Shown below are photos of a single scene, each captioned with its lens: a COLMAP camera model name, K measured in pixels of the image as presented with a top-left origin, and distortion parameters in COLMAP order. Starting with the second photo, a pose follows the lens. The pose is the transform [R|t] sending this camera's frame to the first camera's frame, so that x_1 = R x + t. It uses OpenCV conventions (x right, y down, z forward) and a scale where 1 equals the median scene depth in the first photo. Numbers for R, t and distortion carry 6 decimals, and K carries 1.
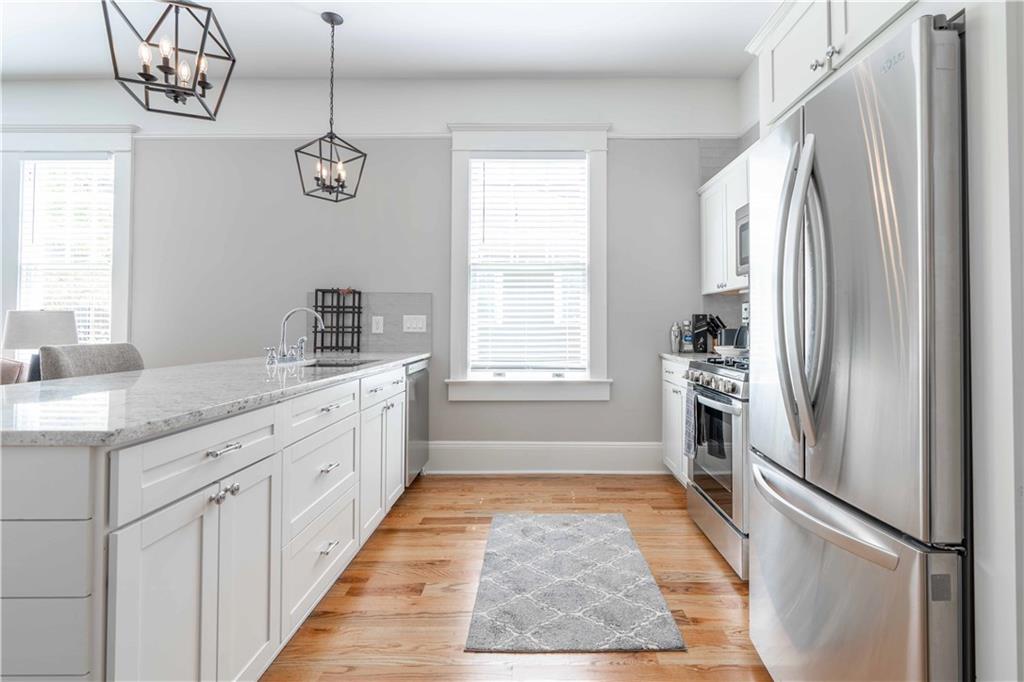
lens RADIAL K [[479.5, 0, 529.5], [0, 479.5, 316.9], [0, 0, 1]] dist [-0.008507, 0.001267]
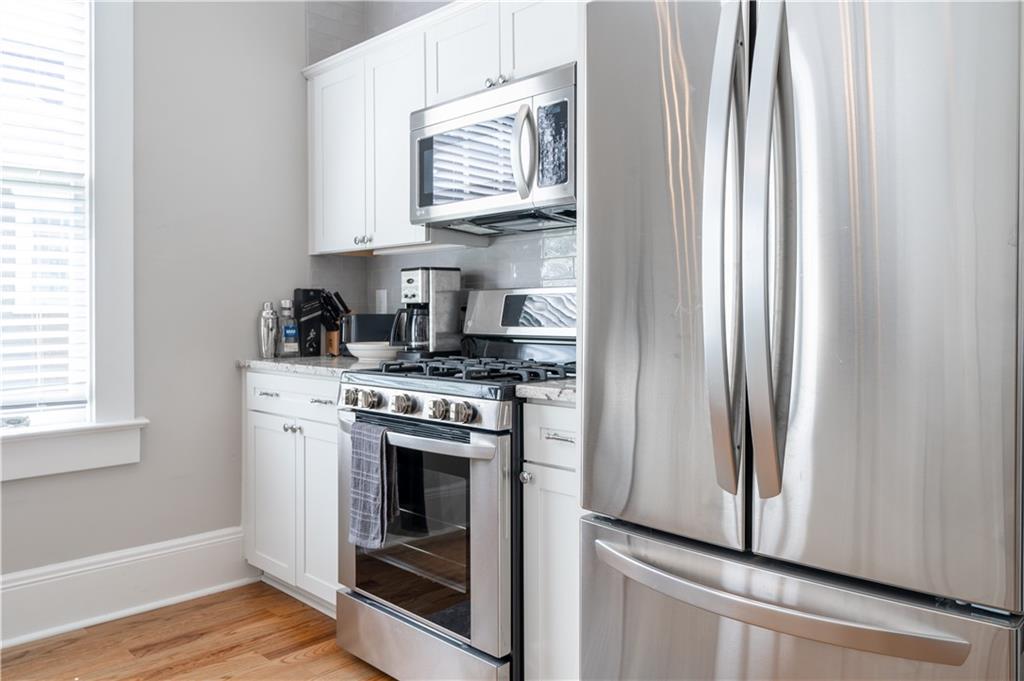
lens RADIAL K [[761.5, 0, 512.7], [0, 761.5, 313.5], [0, 0, 1]] dist [0.002582, -0.000961]
pose [[0.702341, -0.003843, 0.711831, -0.133672], [-0.010322, 0.999825, 0.015581, 0.008003], [-0.711766, -0.018291, 0.702178, 0.213146]]
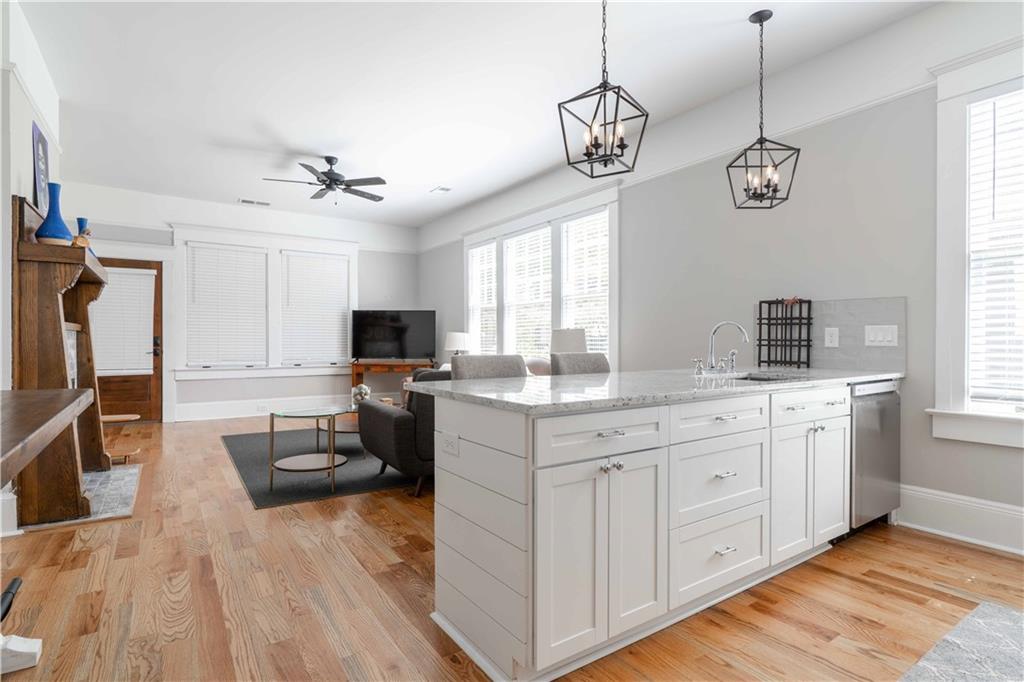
lens RADIAL K [[515.9, 0, 512.0], [0, 515.9, 341.0], [0, 0, 1]] dist [-0.001393, 0.001048]
pose [[0.565164, -0.000103, -0.824979, 0.144424], [0.019113, 0.999733, 0.012969, -0.000015], [0.824757, -0.023098, 0.565015, -0.007554]]
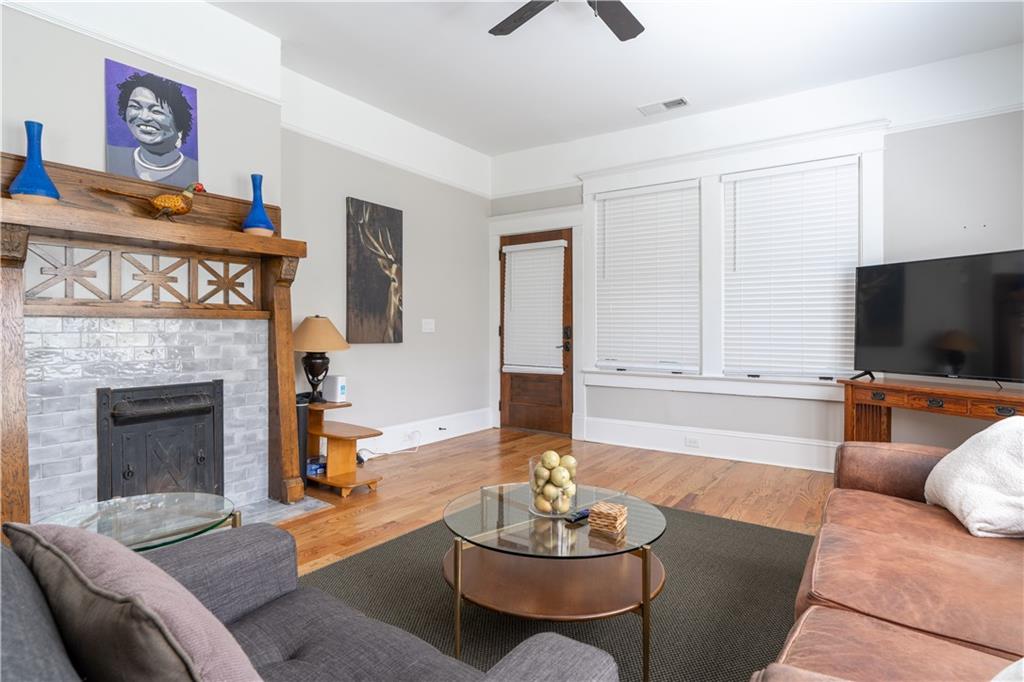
lens RADIAL K [[550.0, 0, 512.0], [0, 550.0, 341.0], [0, 0, 1]] dist [-0.002766, -0.000523]
pose [[-0.556690, 0.014789, -0.830589, -0.886835], [0.017665, 0.999826, 0.005962, 0.014937], [0.830532, -0.011353, -0.556855, 0.818459]]
